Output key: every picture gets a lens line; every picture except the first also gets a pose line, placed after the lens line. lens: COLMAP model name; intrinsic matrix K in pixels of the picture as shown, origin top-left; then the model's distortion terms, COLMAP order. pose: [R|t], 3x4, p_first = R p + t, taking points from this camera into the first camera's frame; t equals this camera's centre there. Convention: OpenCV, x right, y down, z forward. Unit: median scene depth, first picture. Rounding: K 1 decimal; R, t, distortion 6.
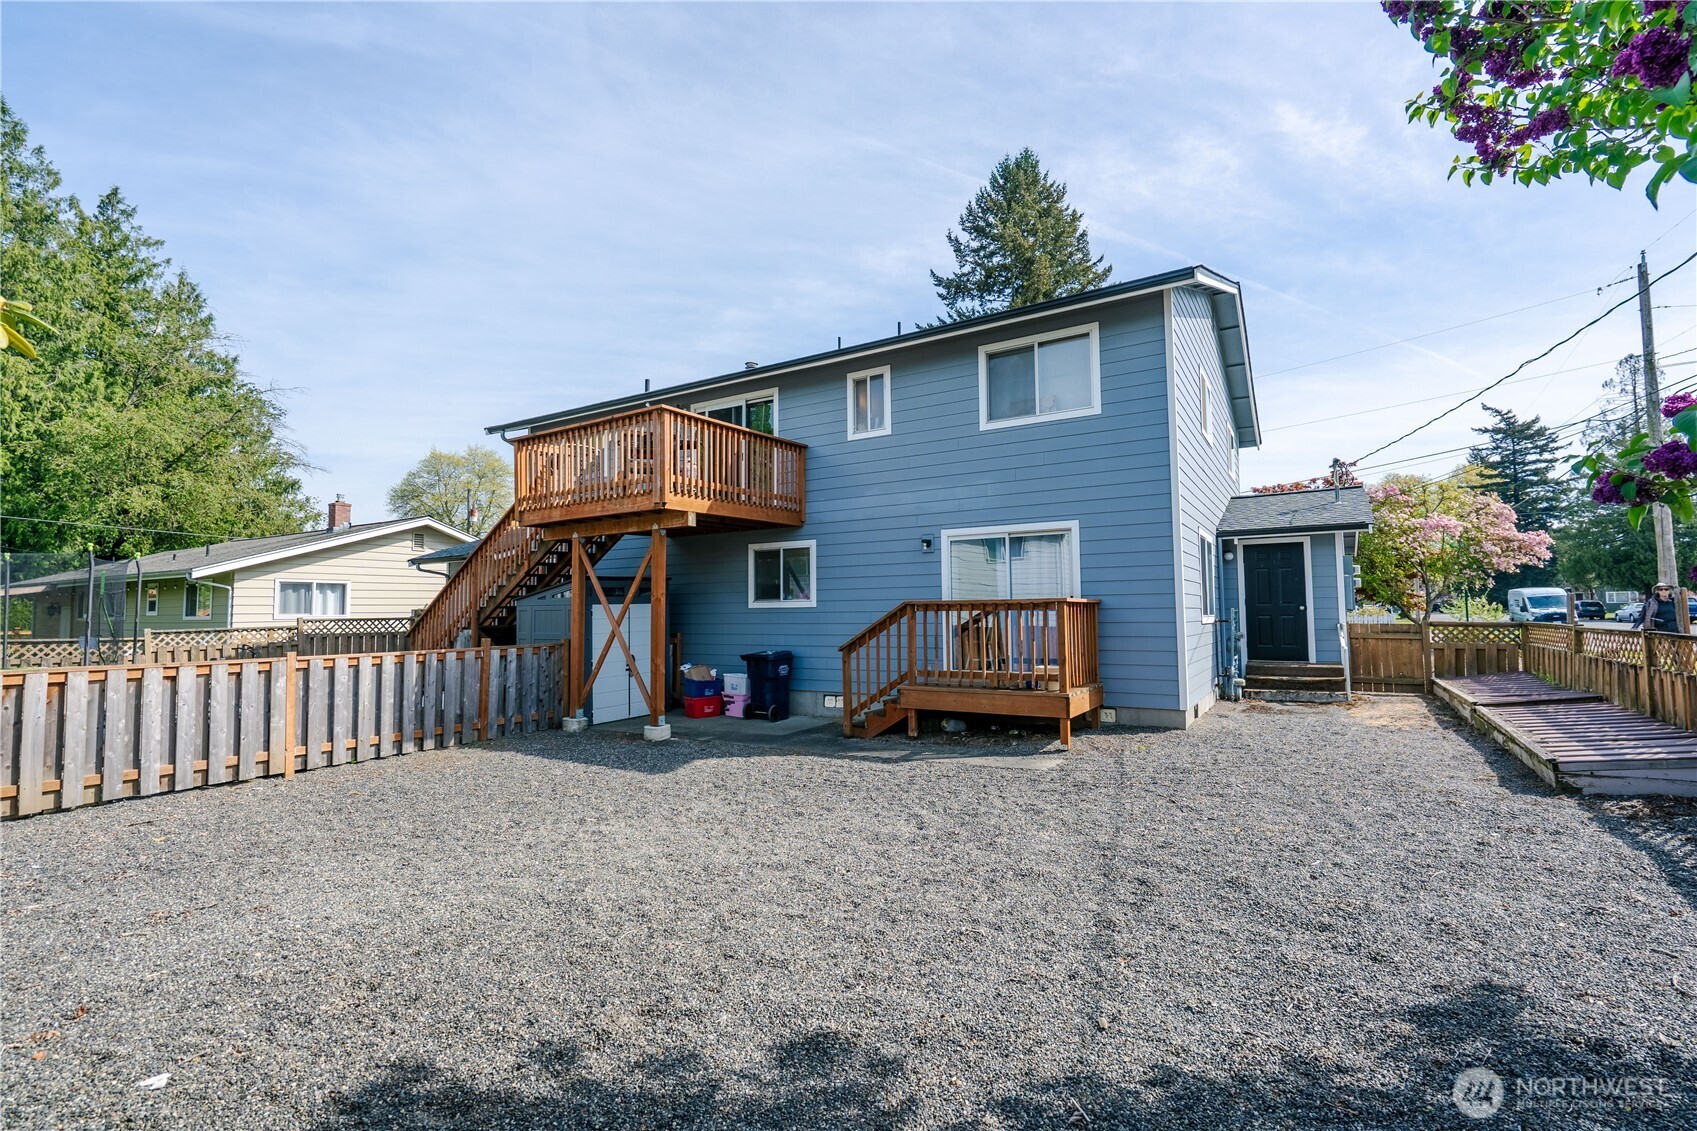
lens RADIAL K [[762.5, 0, 843.3], [0, 762.5, 564.7], [0, 0, 1]] dist [-0.000611, 0.000517]
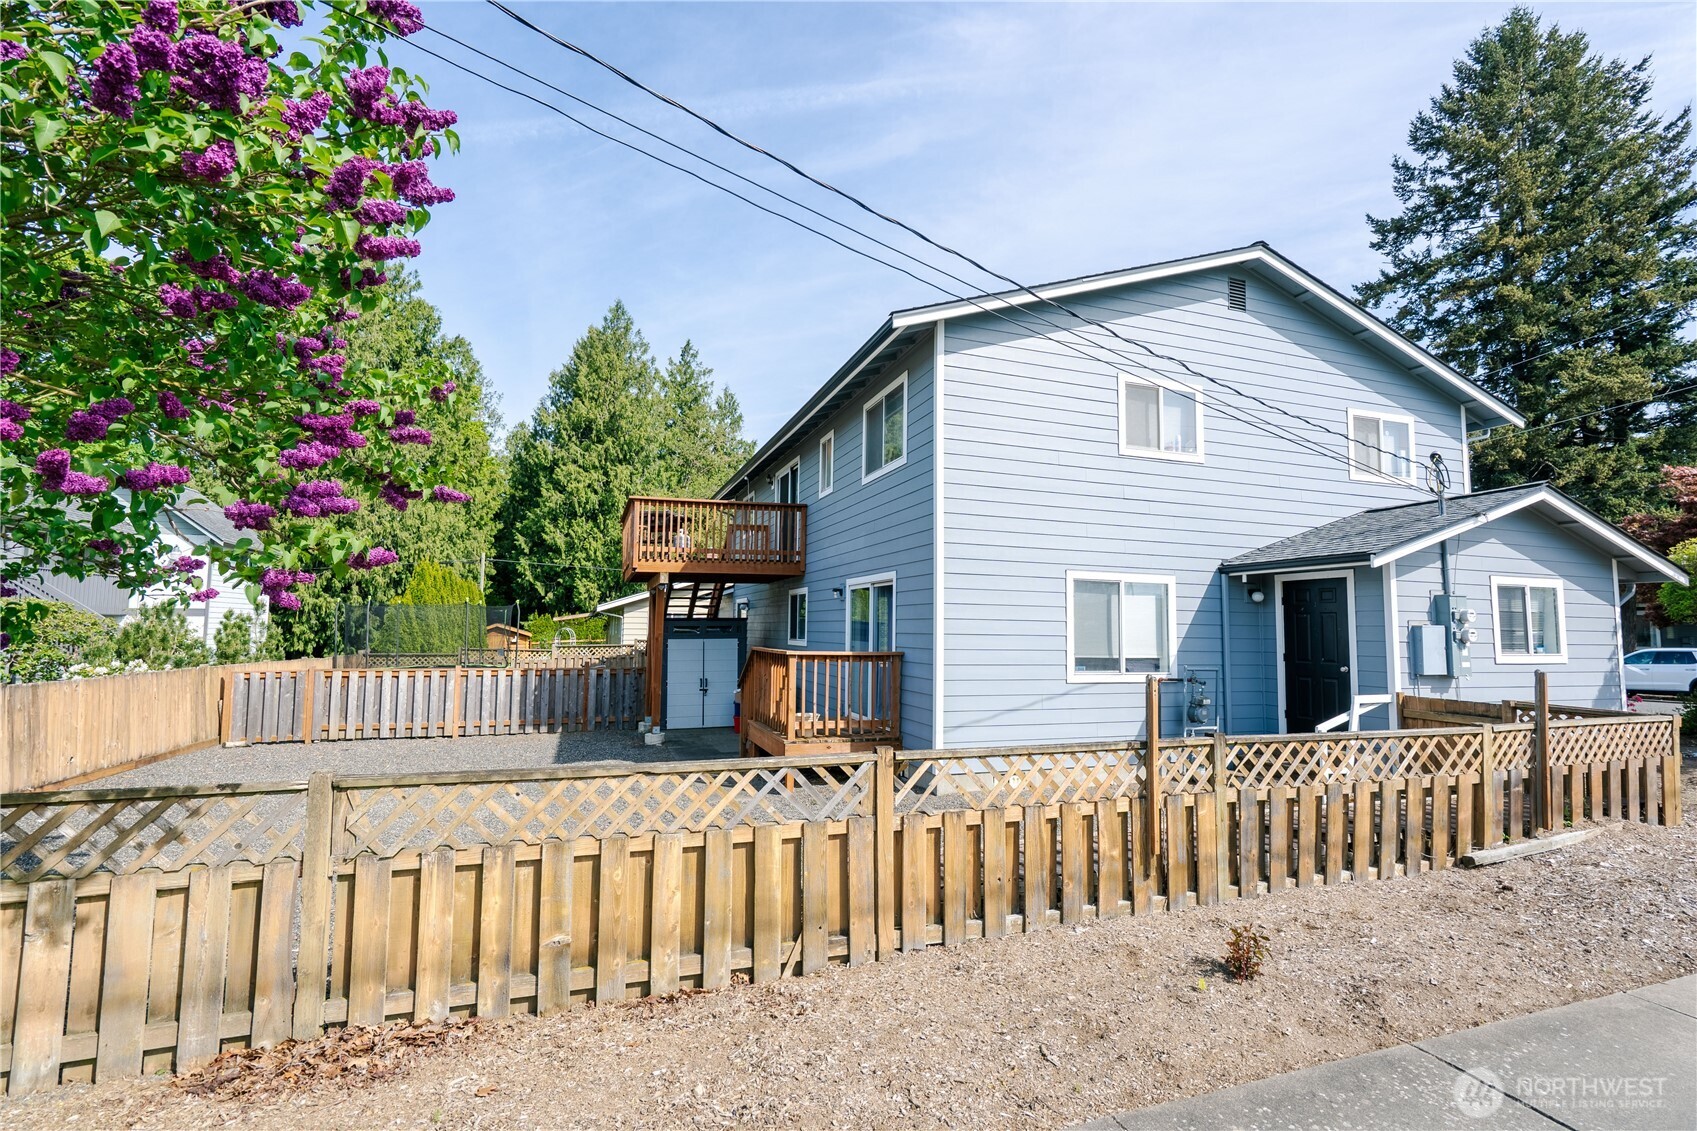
lens RADIAL K [[770.1, 0, 848.5], [0, 770.1, 565.5], [0, 0, 1]] dist [-0.001224, 0.000229]
pose [[0.774256, -0.032313, -0.632047, 0.268249], [0.018690, 0.999428, -0.028199, -0.011228], [0.632597, 0.010020, 0.774416, 0.053454]]
